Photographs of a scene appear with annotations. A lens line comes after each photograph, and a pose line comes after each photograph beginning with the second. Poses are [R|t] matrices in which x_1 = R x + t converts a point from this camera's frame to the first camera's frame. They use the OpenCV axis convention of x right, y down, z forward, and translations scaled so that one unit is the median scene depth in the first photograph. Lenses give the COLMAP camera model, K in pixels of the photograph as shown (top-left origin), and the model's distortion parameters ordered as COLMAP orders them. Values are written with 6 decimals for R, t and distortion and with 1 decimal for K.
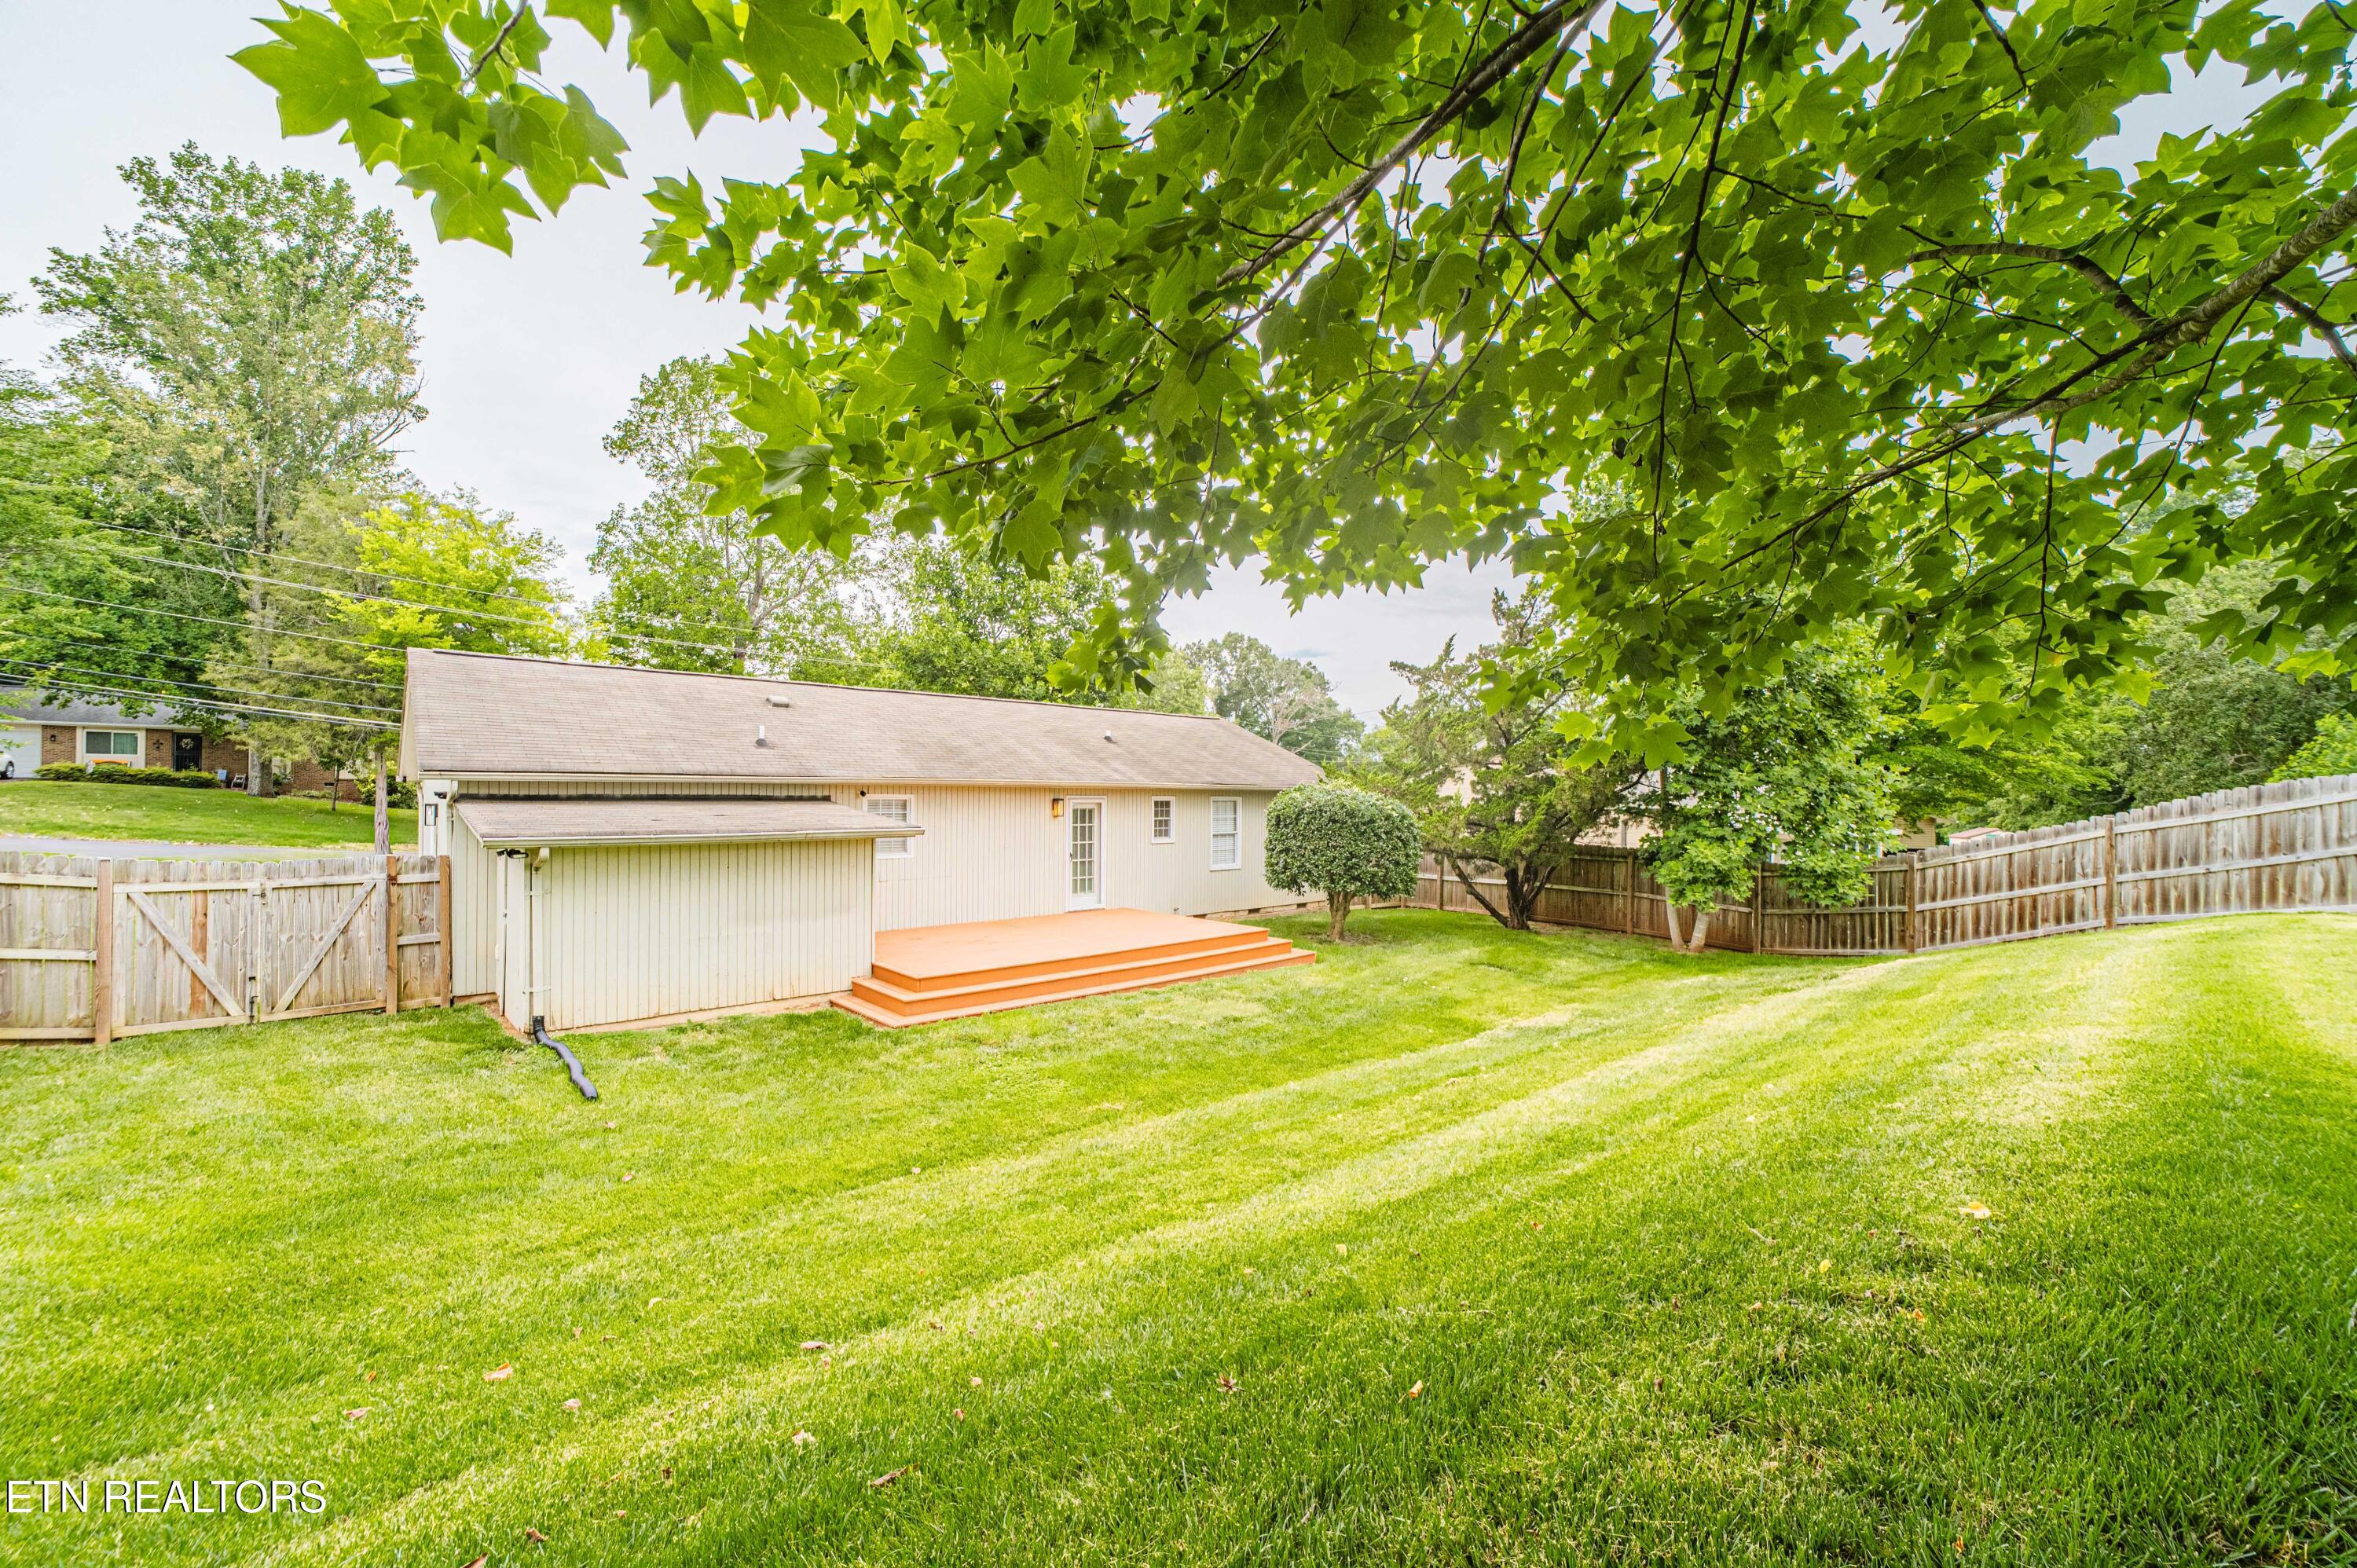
lens RADIAL K [[941.9, 0, 1178.5], [0, 941.9, 784.0], [0, 0, 1]] dist [-0.000221, 0.000436]
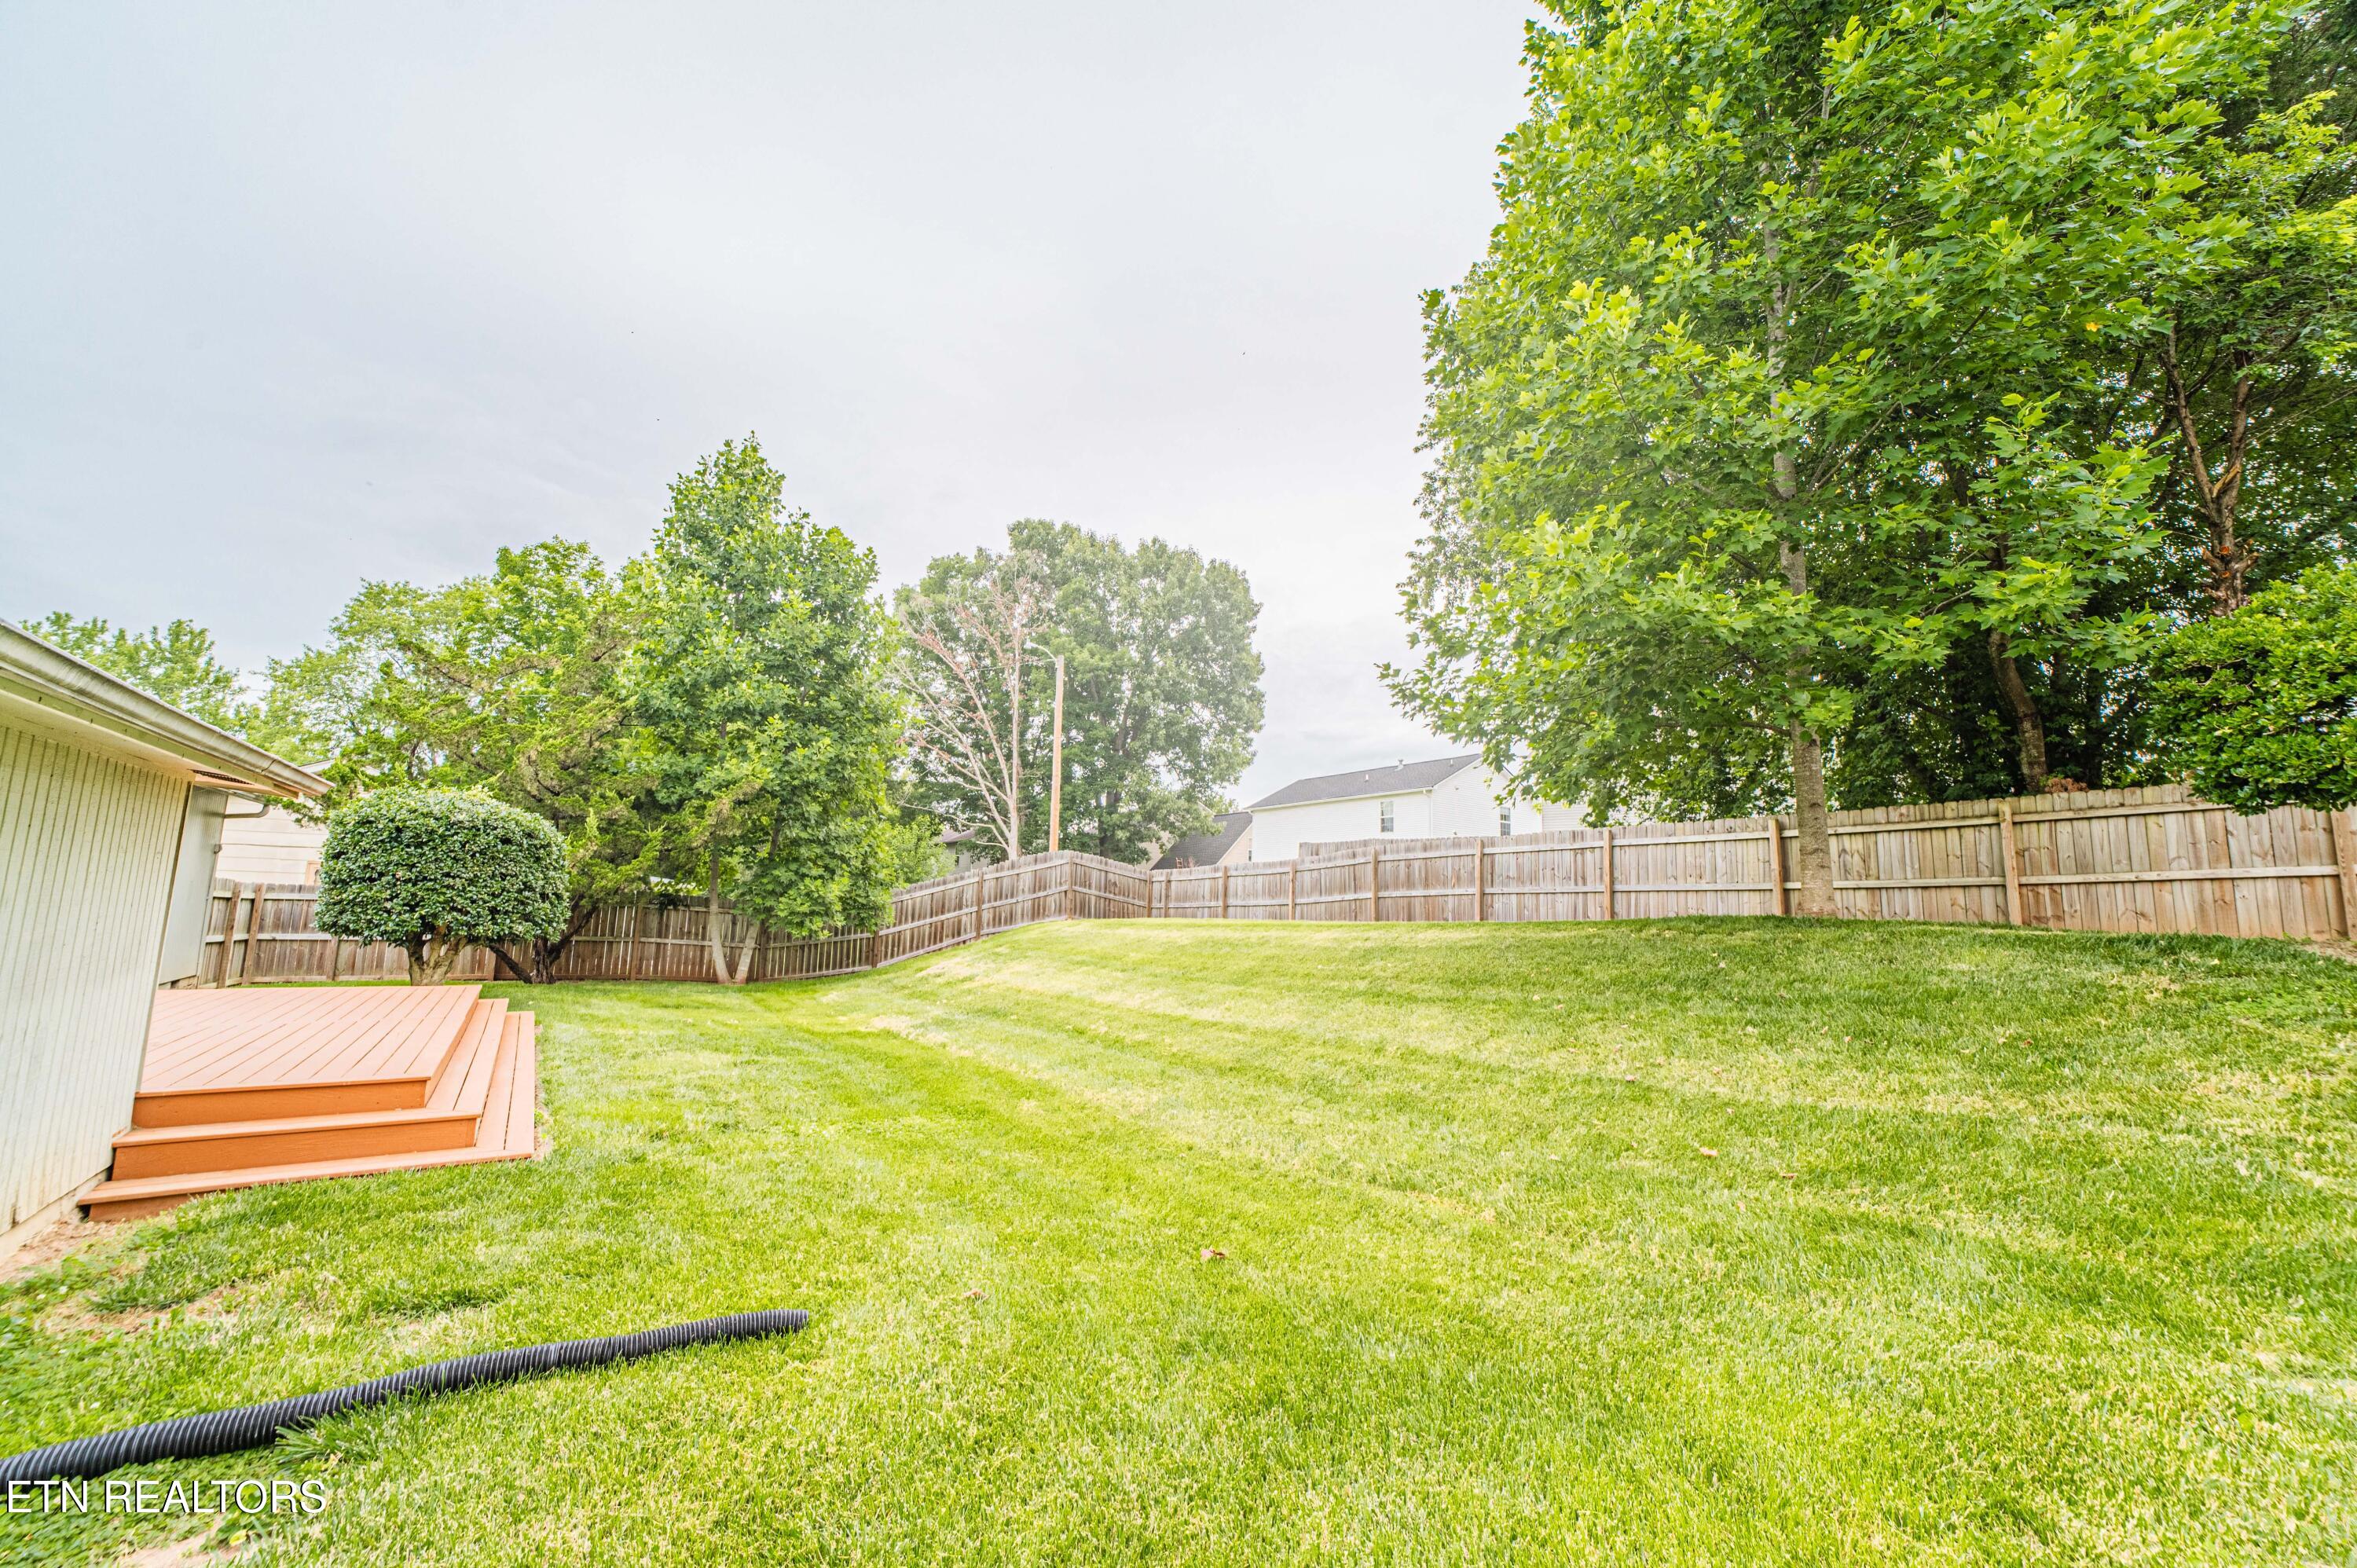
lens RADIAL K [[941.9, 0, 1178.5], [0, 941.9, 784.0], [0, 0, 1]] dist [-0.000221, 0.000436]
pose [[0.127006, 0.131888, 0.983095, -0.432054], [-0.038137, 0.991037, -0.128026, 0.060239], [-0.991169, -0.021232, 0.130898, 0.320216]]
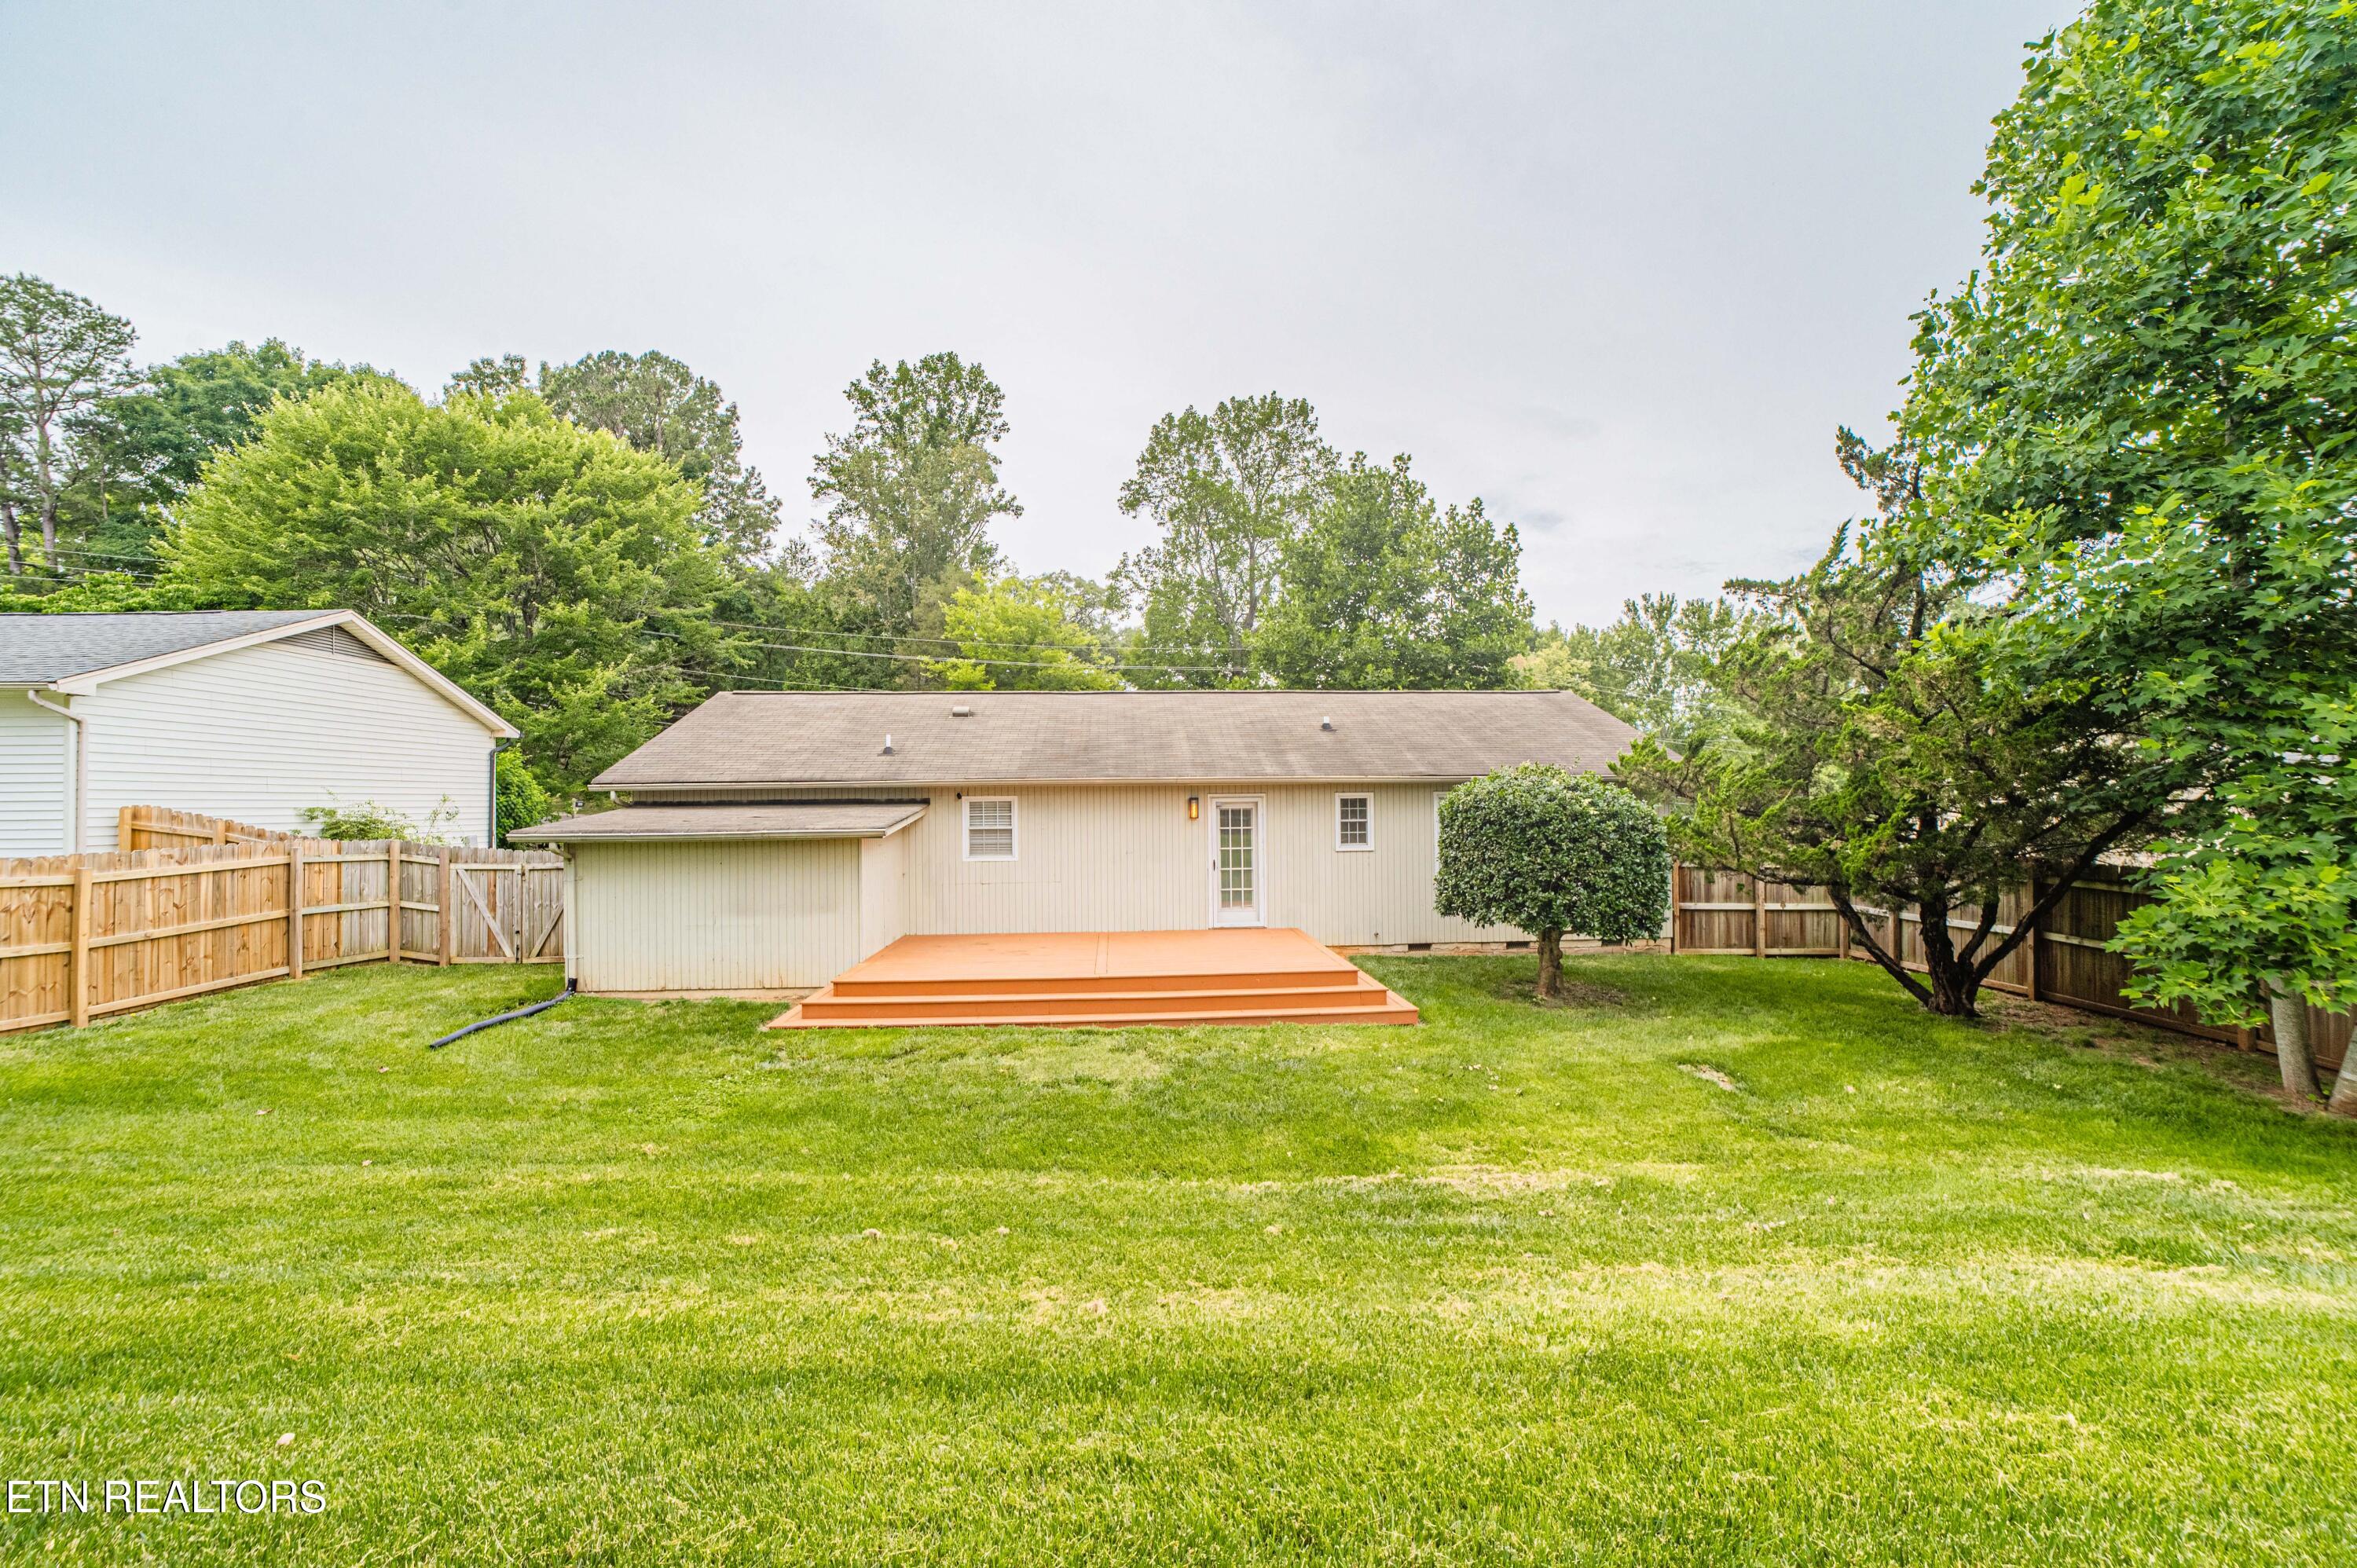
lens RADIAL K [[941.9, 0, 1178.5], [0, 941.9, 784.0], [0, 0, 1]] dist [-0.000221, 0.000436]
pose [[0.775645, -0.027190, -0.630584, 0.404680], [0.023451, 0.999623, -0.014258, 0.014321], [0.630734, -0.003729, 0.775990, 0.298732]]
